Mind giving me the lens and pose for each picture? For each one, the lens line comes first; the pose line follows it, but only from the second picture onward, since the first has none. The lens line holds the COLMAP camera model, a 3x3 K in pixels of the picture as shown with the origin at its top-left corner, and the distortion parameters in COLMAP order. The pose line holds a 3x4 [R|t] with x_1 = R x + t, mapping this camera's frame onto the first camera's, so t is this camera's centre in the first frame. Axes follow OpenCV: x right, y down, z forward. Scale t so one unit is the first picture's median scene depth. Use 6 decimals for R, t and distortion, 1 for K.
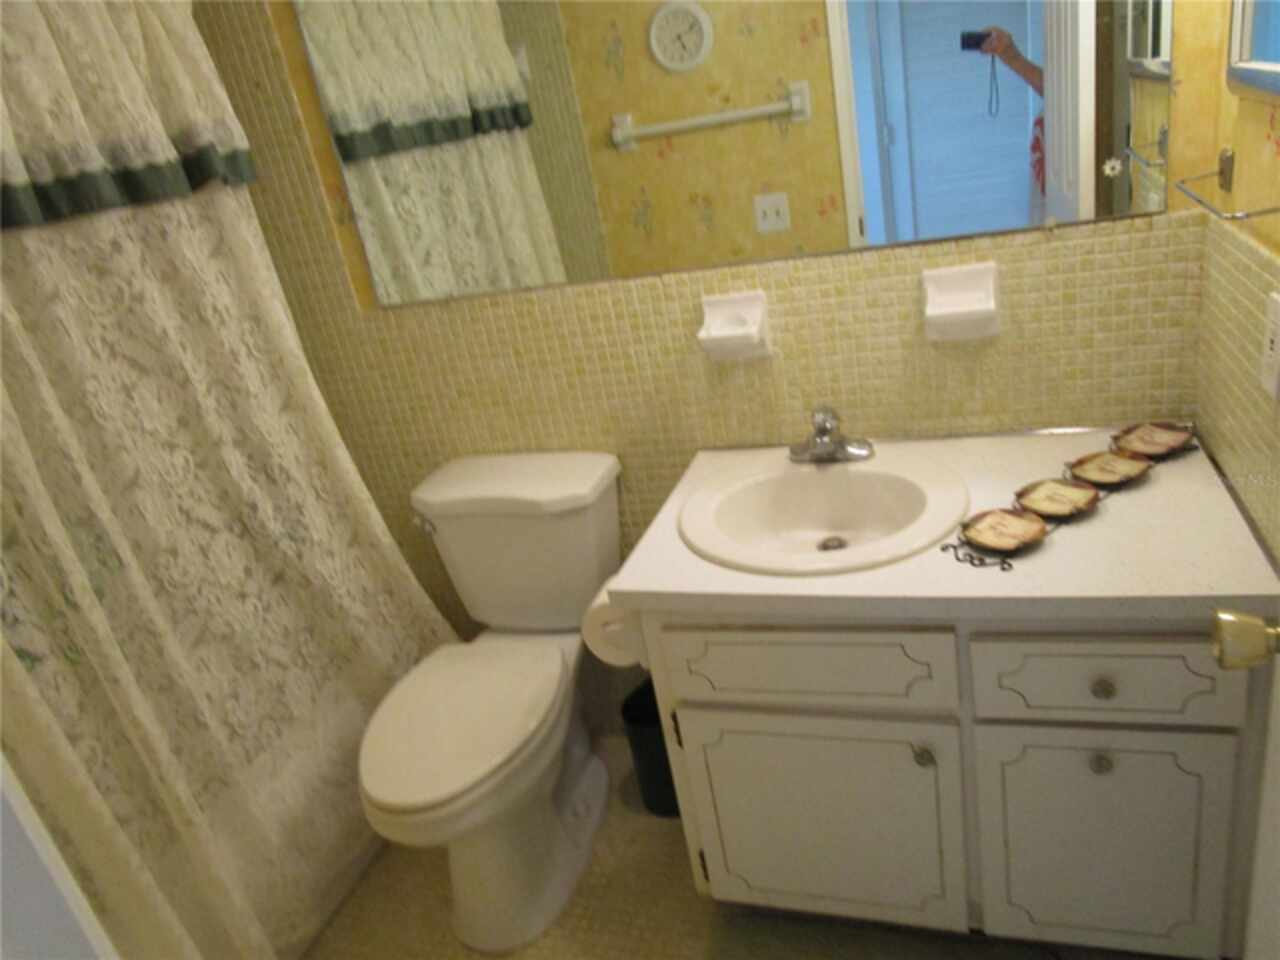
lens RADIAL K [[911.8, 0, 636.7], [0, 911.8, 481.9], [0, 0, 1]] dist [-0.024552, 0.003389]
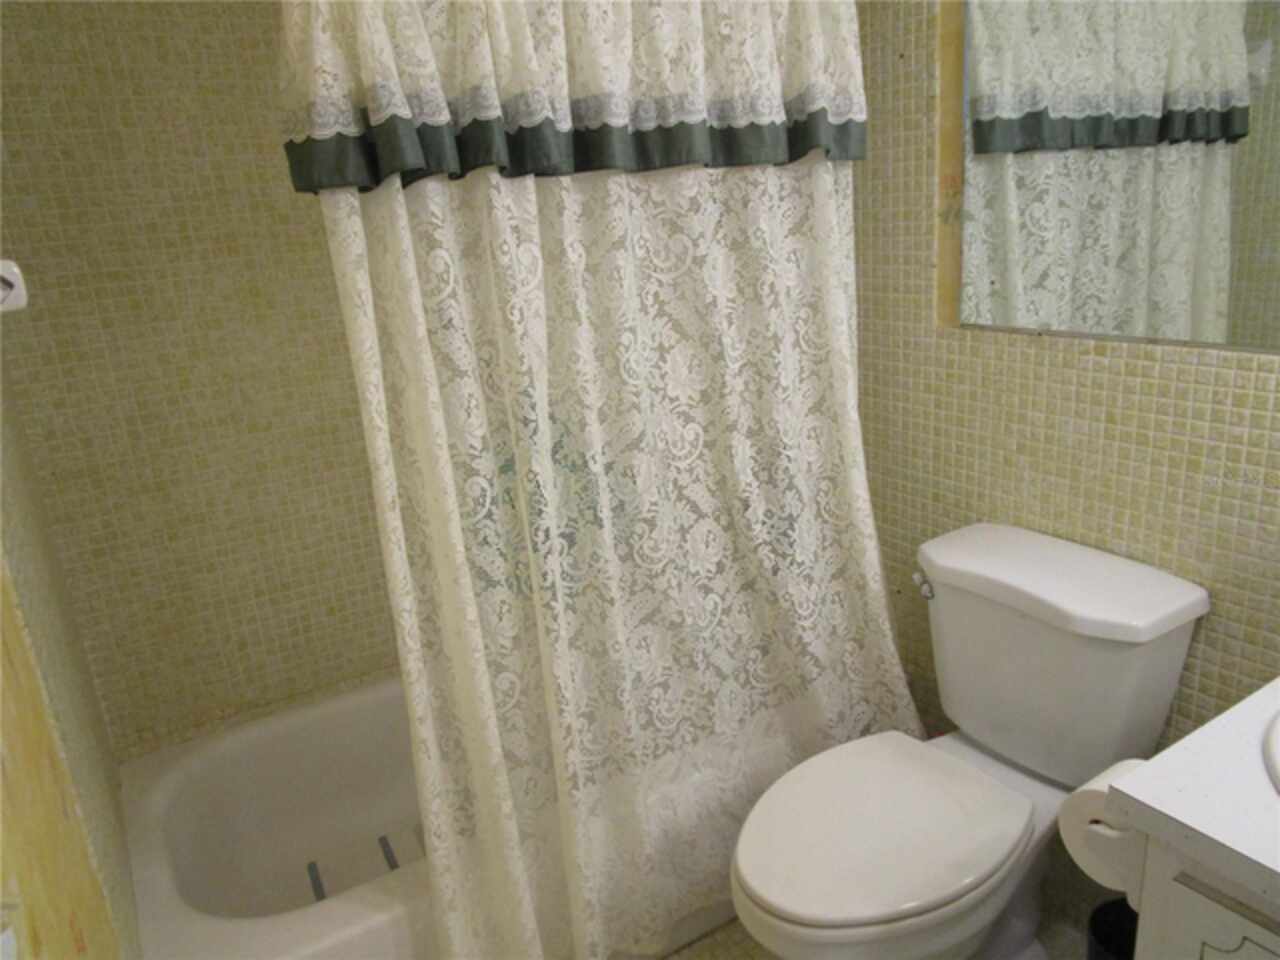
lens RADIAL K [[911.8, 0, 636.7], [0, 911.8, 481.9], [0, 0, 1]] dist [-0.024552, 0.003389]
pose [[0.768423, 0.297171, -0.566758, 0.011418], [-0.304181, 0.948808, 0.085077, -0.038783], [0.563027, 0.107022, 0.819480, 0.177067]]
